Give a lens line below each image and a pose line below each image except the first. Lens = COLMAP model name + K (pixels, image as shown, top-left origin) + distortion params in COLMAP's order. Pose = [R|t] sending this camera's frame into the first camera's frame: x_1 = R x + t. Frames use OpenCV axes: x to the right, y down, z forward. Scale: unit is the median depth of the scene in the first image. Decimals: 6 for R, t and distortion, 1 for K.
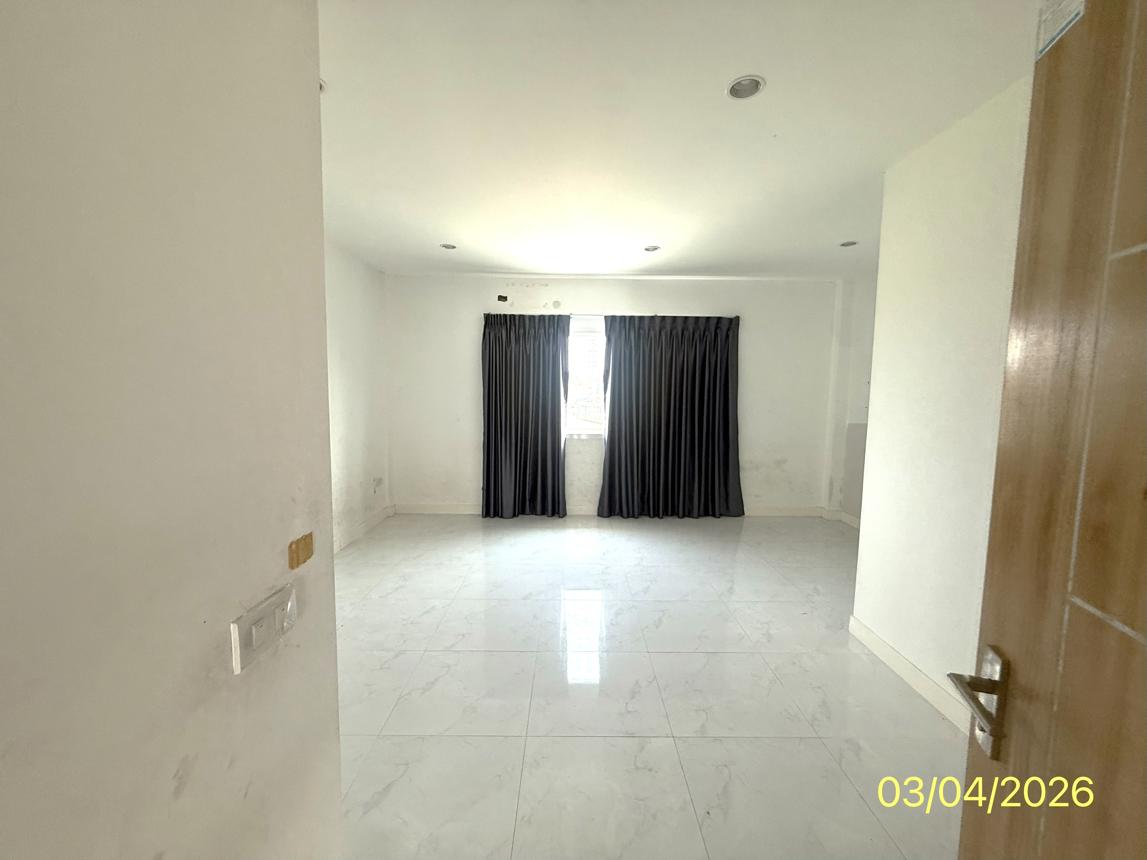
lens RADIAL K [[462.7, 0, 575.6], [0, 462.7, 429.9], [0, 0, 1]] dist [-0.000561, 0.000095]
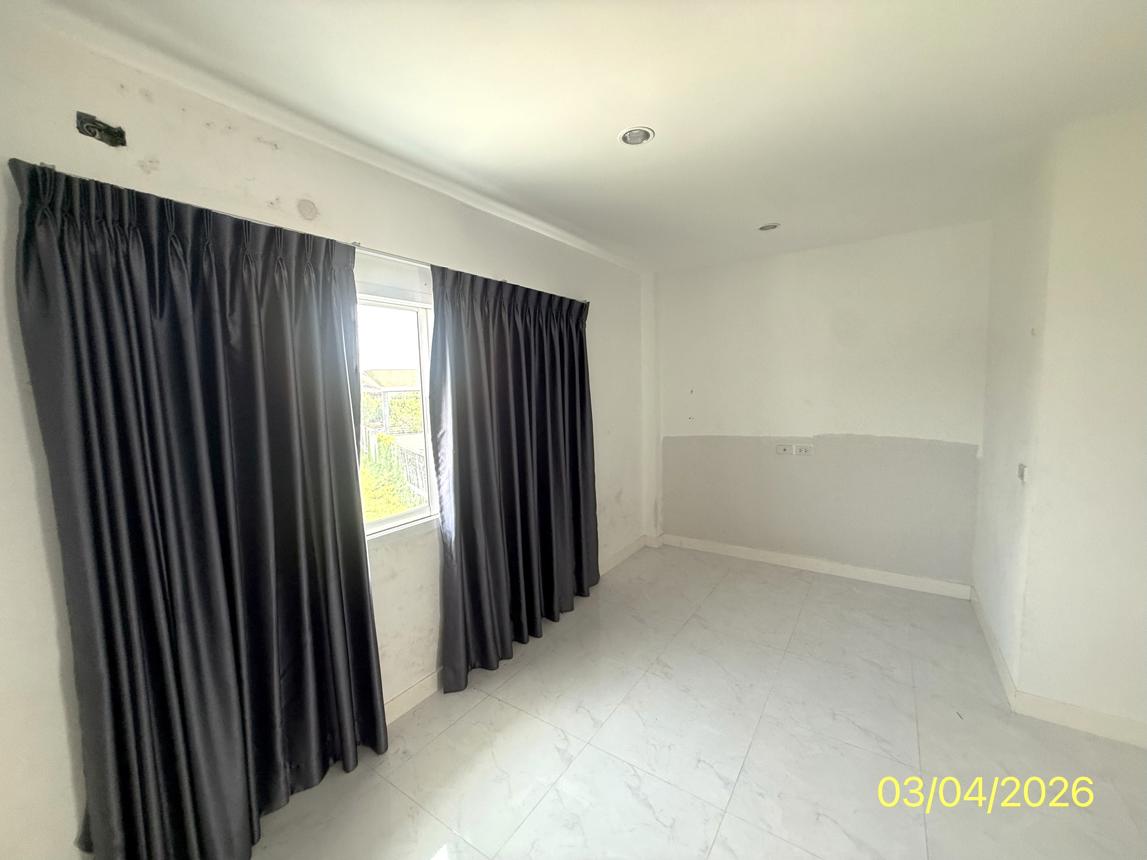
lens RADIAL K [[462.7, 0, 572.1], [0, 462.7, 429.2], [0, 0, 1]] dist [-0.000561, 0.000095]
pose [[0.568807, -0.103590, 0.815921, -0.243192], [0.107358, 0.992900, 0.051217, -0.093717], [-0.815434, 0.058464, 0.575890, 0.631371]]
